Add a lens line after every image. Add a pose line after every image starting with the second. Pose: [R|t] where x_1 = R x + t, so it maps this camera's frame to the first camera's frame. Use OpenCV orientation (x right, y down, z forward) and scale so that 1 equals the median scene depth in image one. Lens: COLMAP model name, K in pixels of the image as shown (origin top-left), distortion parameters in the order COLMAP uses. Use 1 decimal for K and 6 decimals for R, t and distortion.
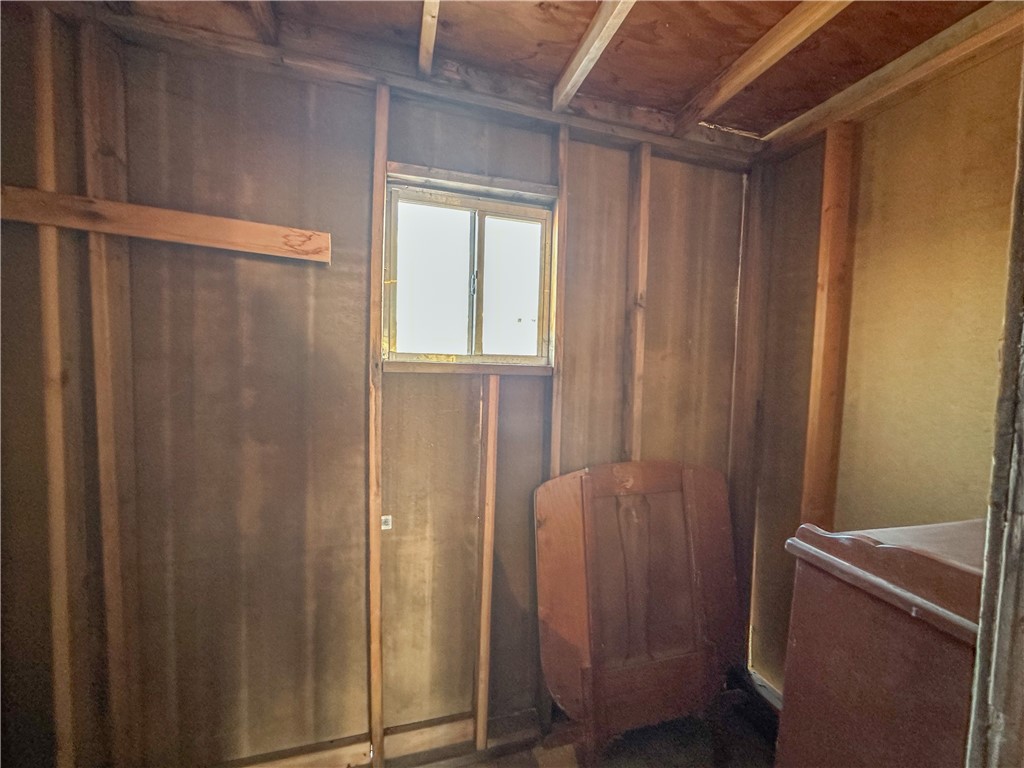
lens RADIAL K [[410.1, 0, 510.5], [0, 410.1, 381.7], [0, 0, 1]] dist [-0.004104, 0.000671]
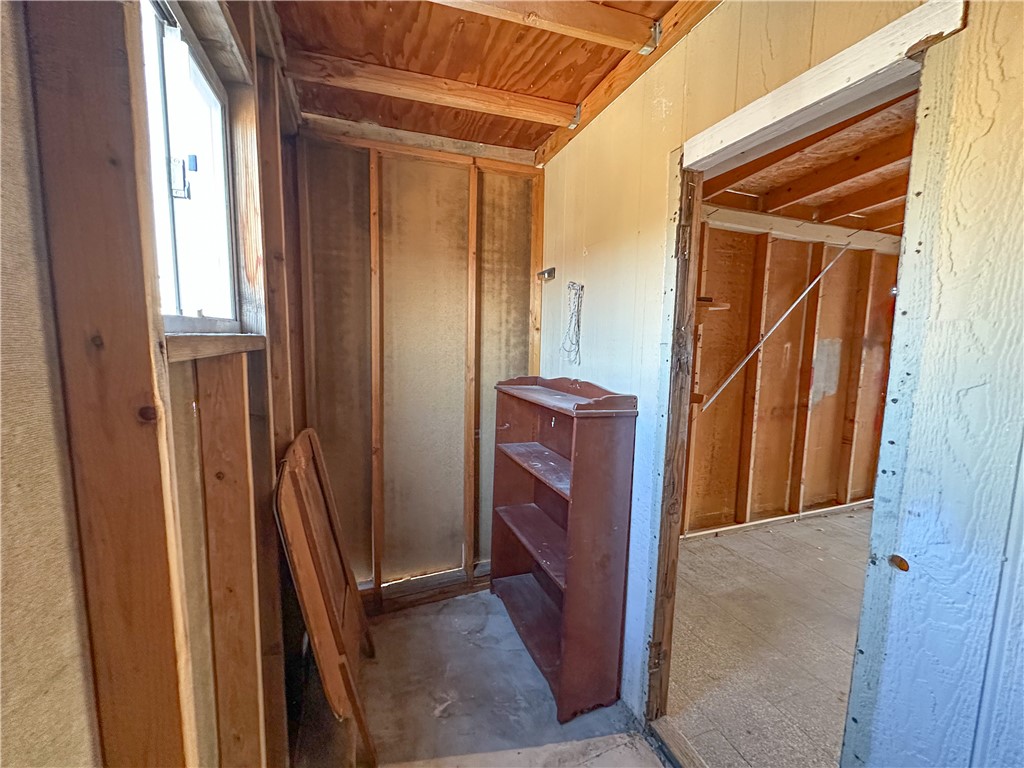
lens RADIAL K [[410.1, 0, 510.5], [0, 410.1, 381.7], [0, 0, 1]] dist [-0.004104, 0.000671]
pose [[-0.073817, -0.138276, 0.987639, -0.668399], [0.030848, 0.989550, 0.140849, -0.047685], [-0.996795, 0.040864, -0.068781, 0.666619]]
